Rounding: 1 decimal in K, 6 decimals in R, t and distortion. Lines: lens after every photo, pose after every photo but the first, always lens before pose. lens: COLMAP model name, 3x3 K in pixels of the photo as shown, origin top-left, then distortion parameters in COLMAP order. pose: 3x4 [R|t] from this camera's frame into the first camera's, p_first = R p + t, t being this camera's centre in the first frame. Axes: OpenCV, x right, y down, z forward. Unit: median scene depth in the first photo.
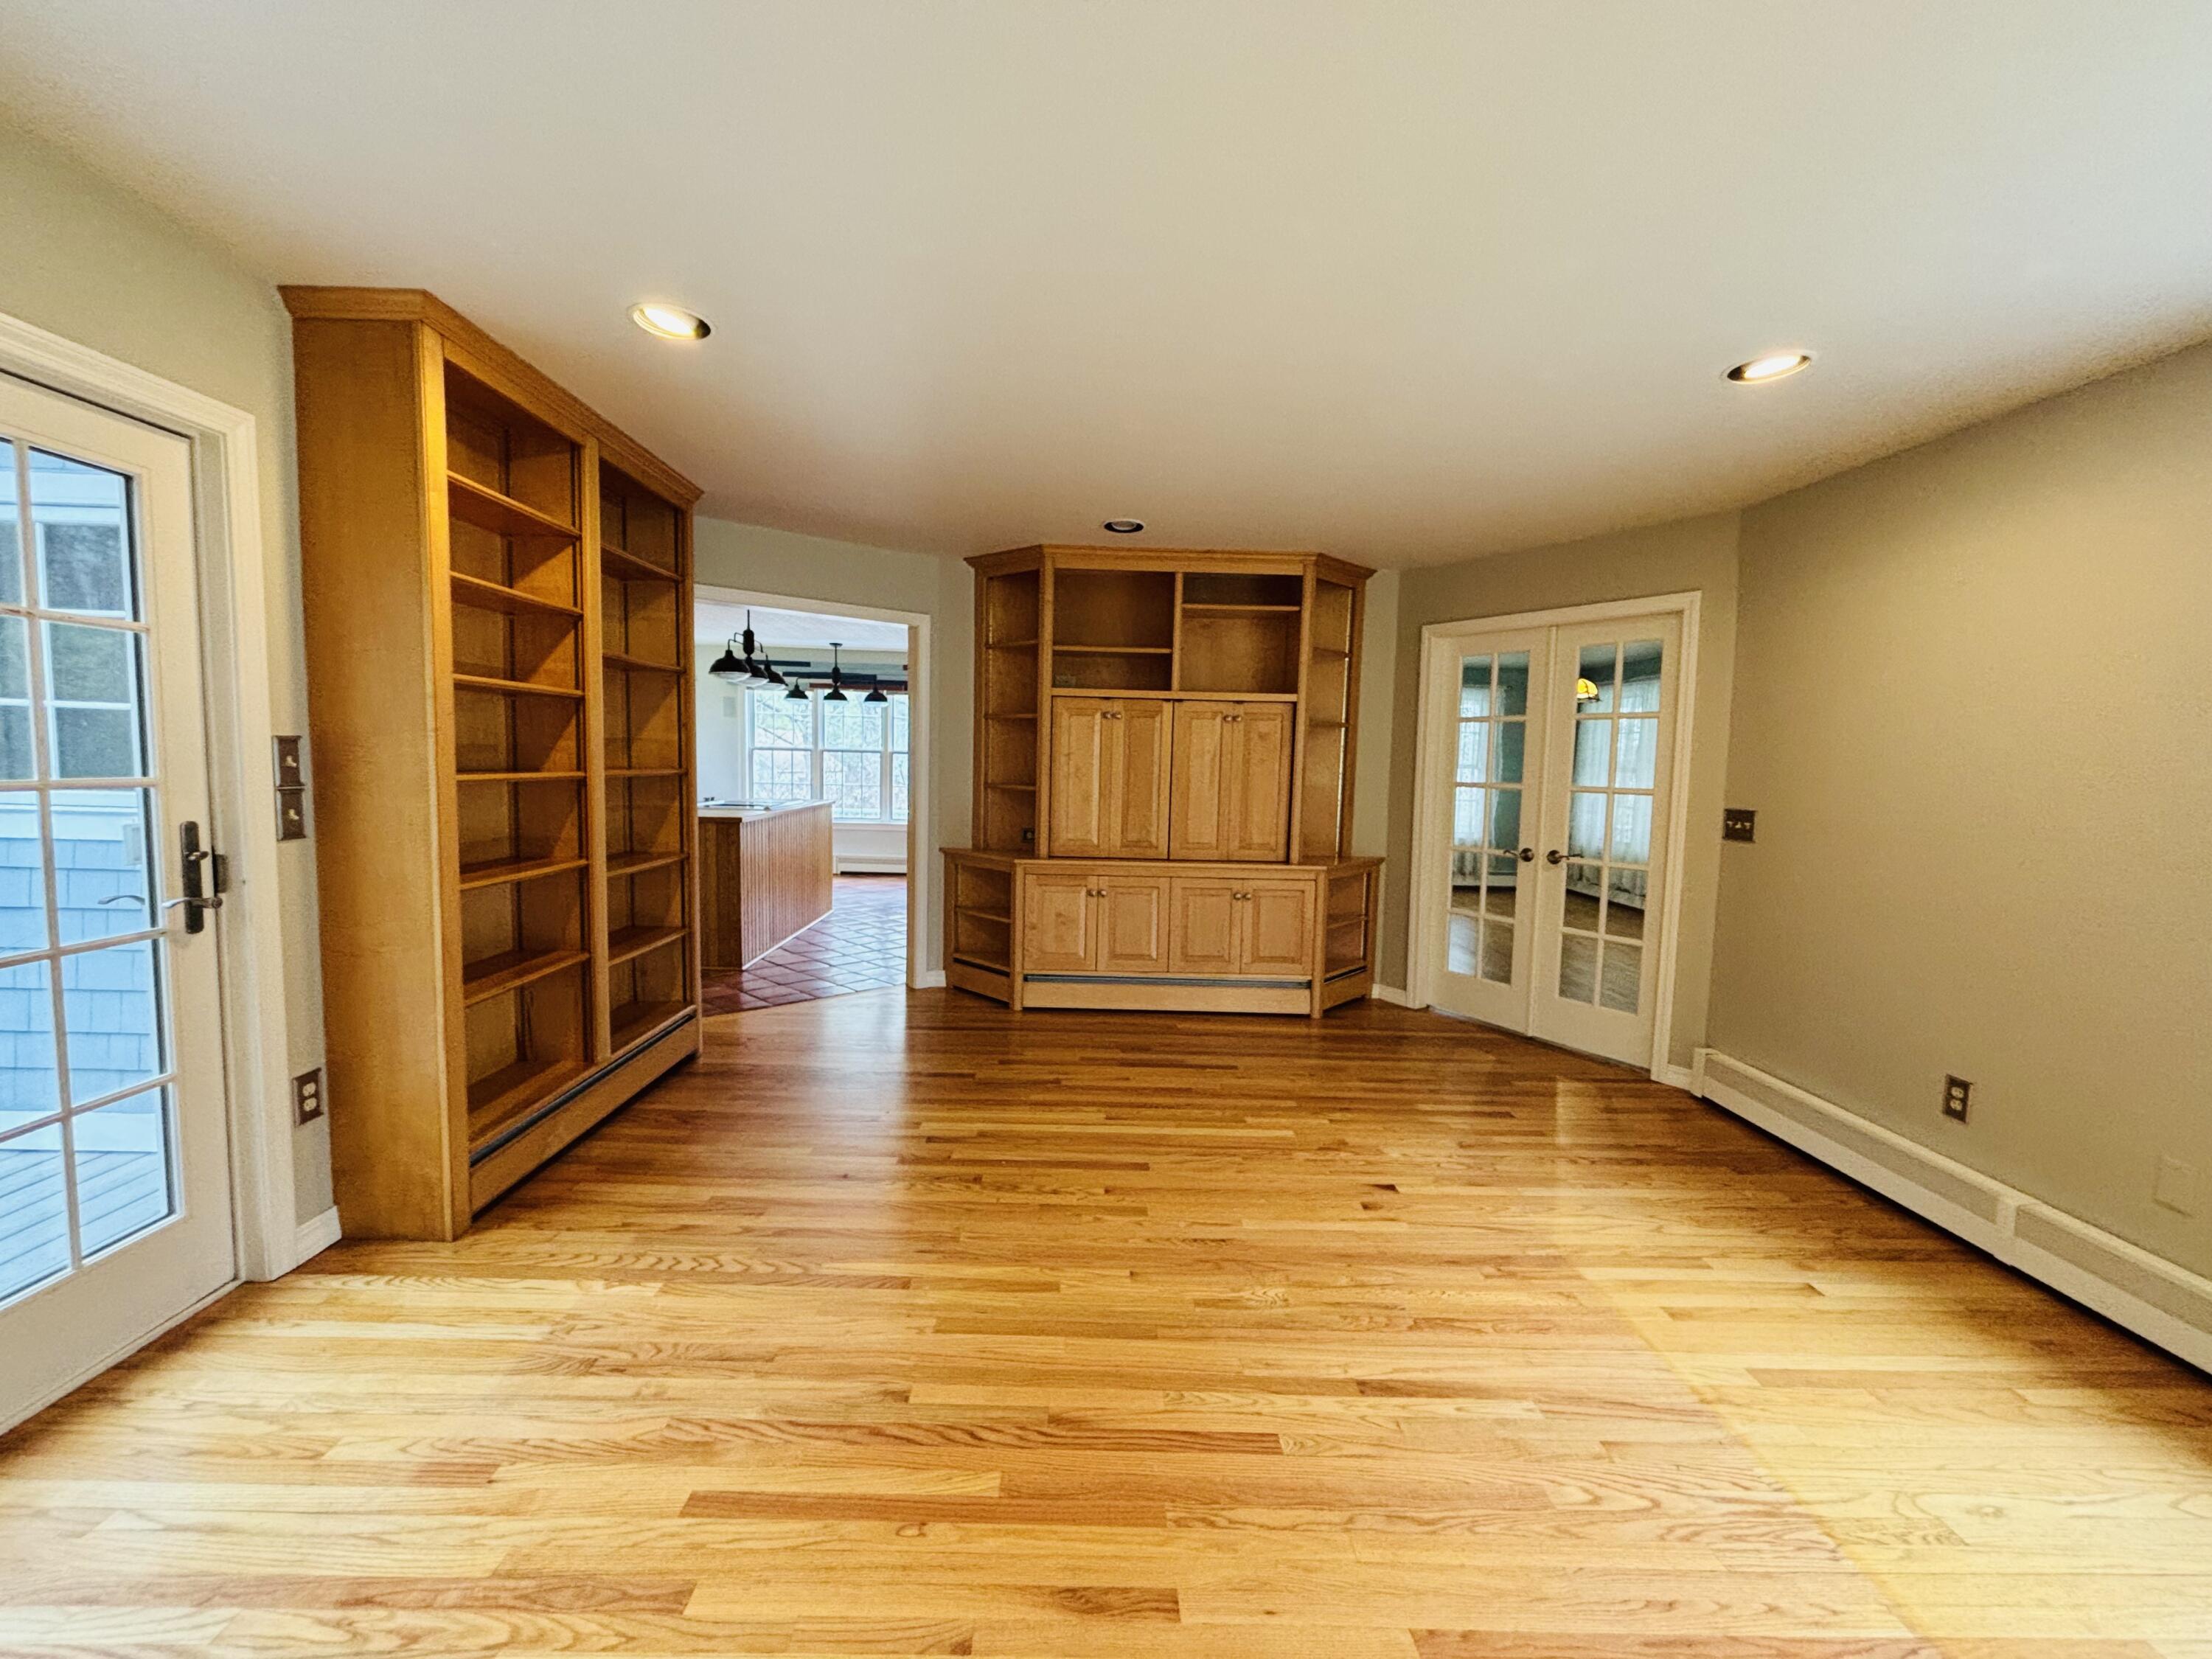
lens RADIAL K [[899.6, 0, 1095.2], [0, 899.6, 828.3], [0, 0, 1]] dist [0.003472, 0.001379]
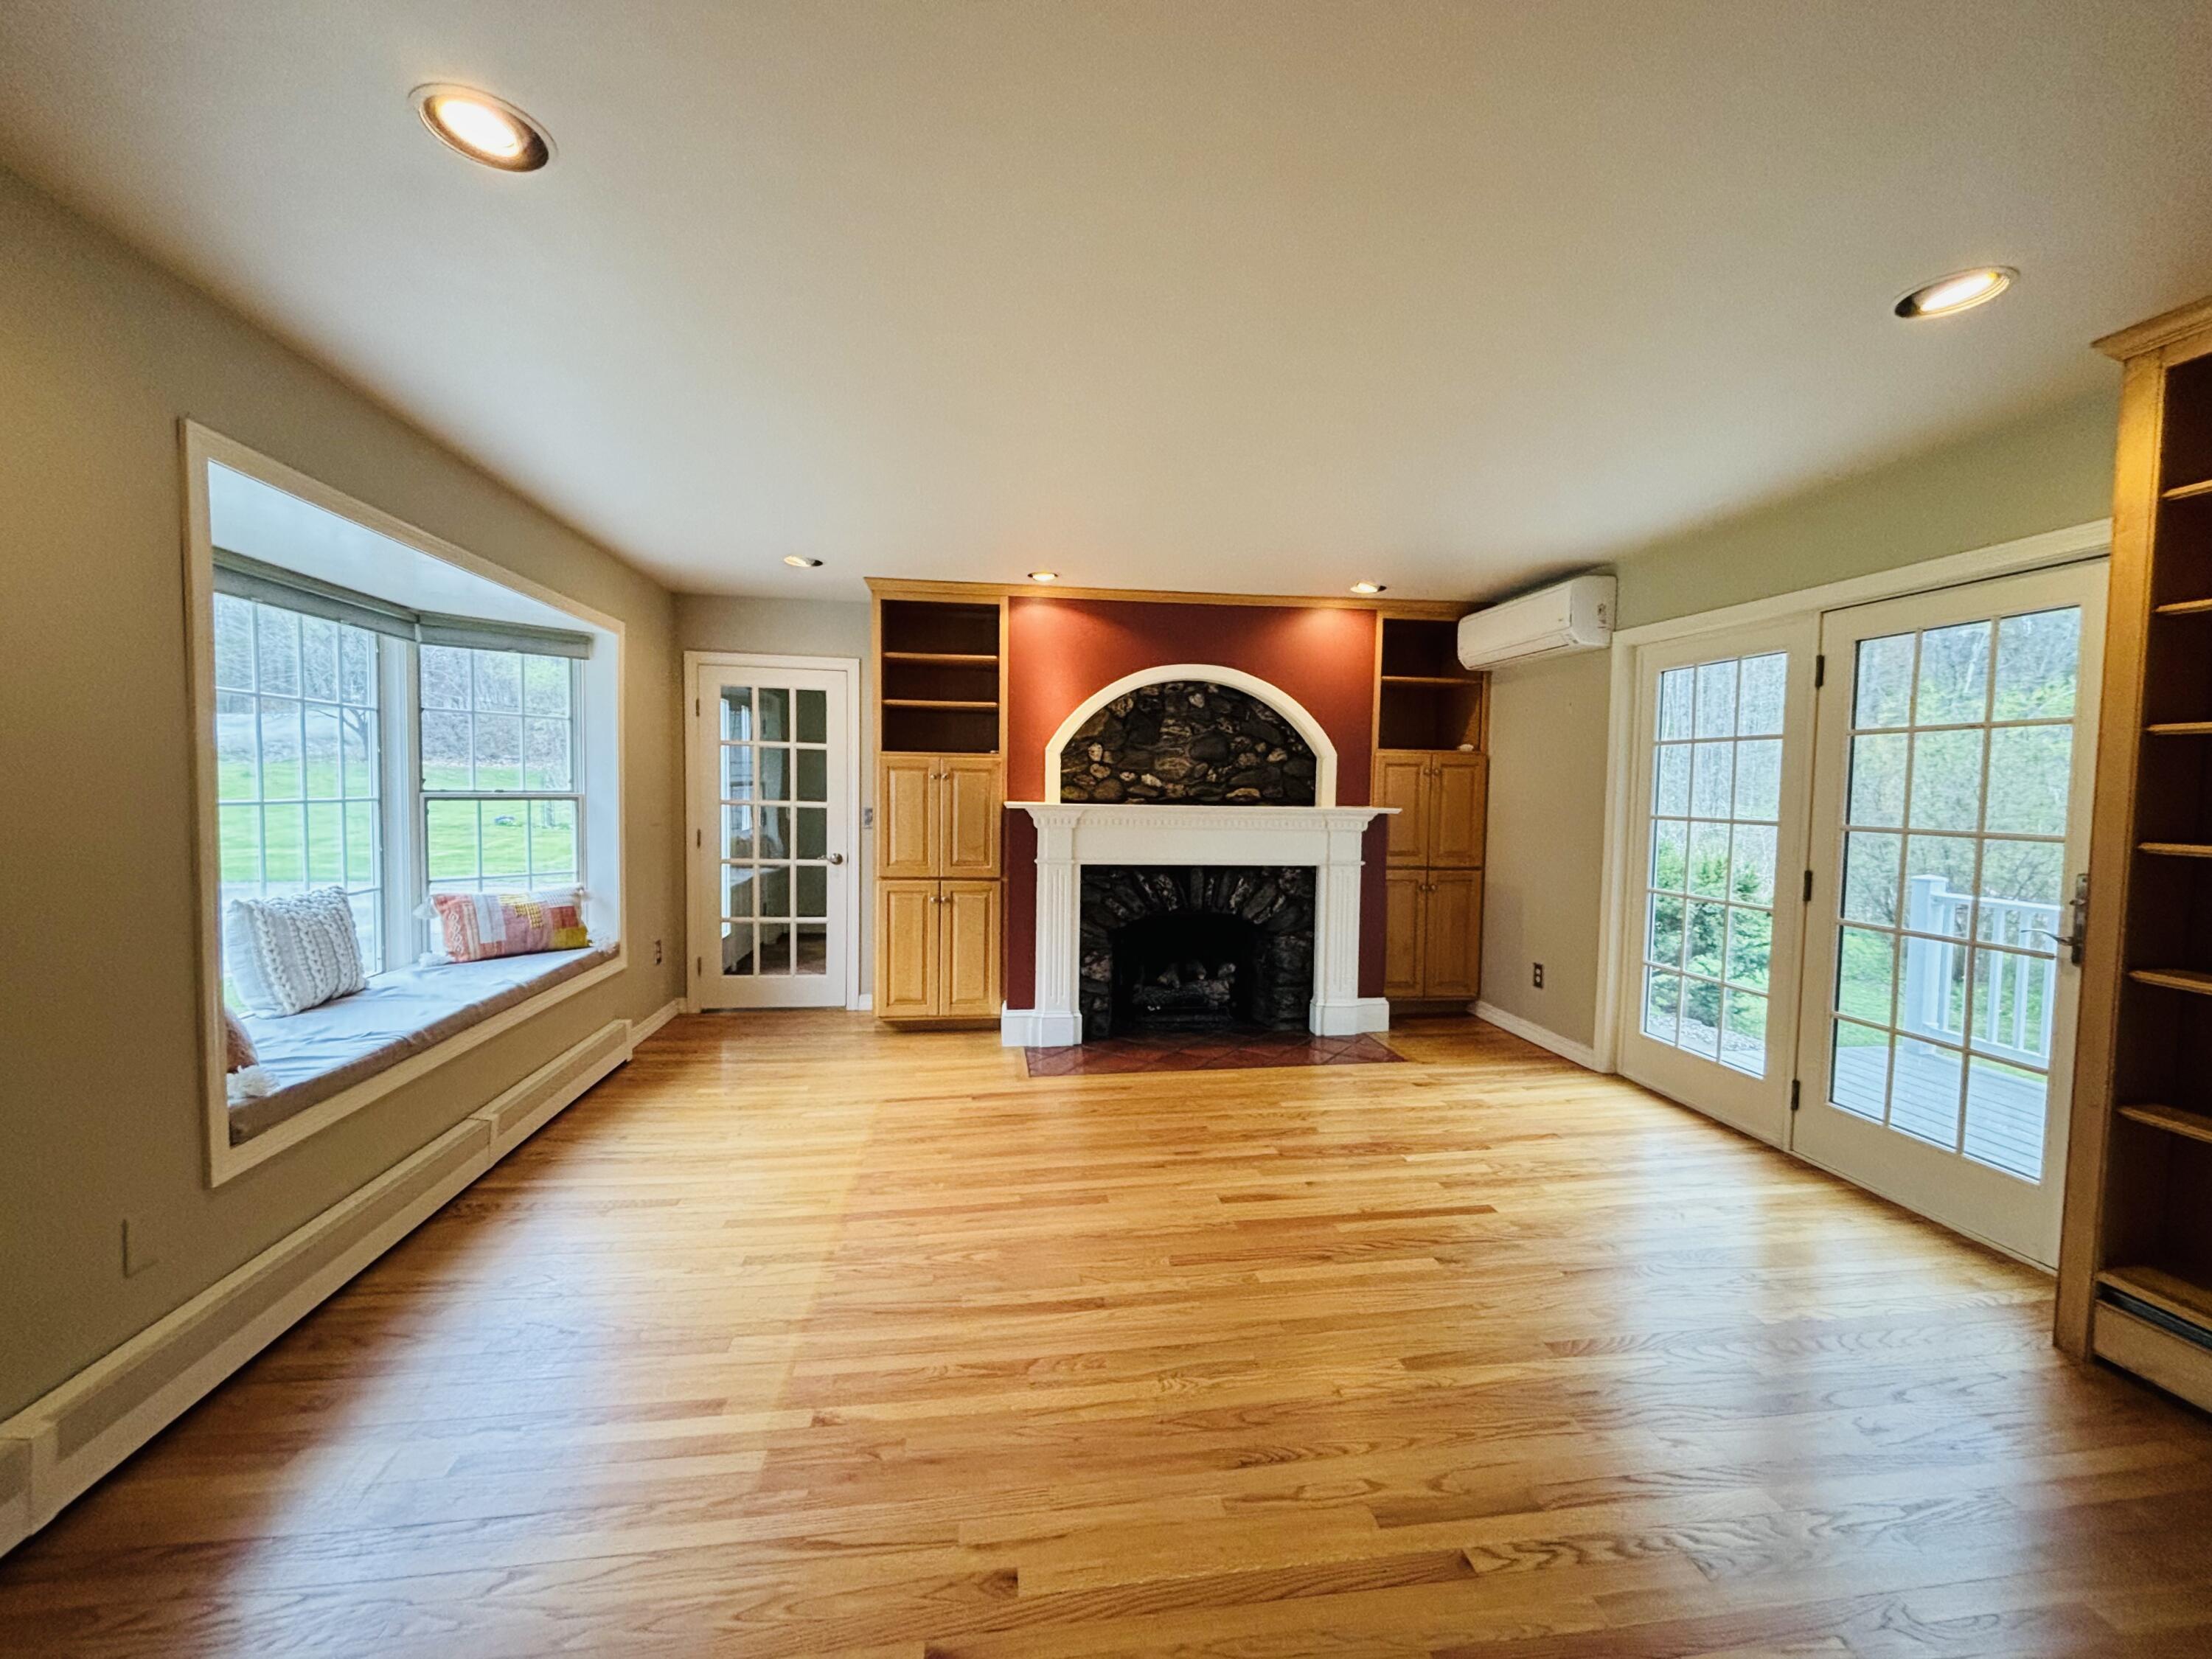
lens RADIAL K [[899.6, 0, 1112.0], [0, 899.6, 820.3], [0, 0, 1]] dist [0.003472, 0.001379]
pose [[-0.990910, -0.036504, -0.129478, 0.460158], [-0.051552, 0.992045, 0.114844, -0.154451], [0.124256, 0.120475, -0.984909, 2.103461]]
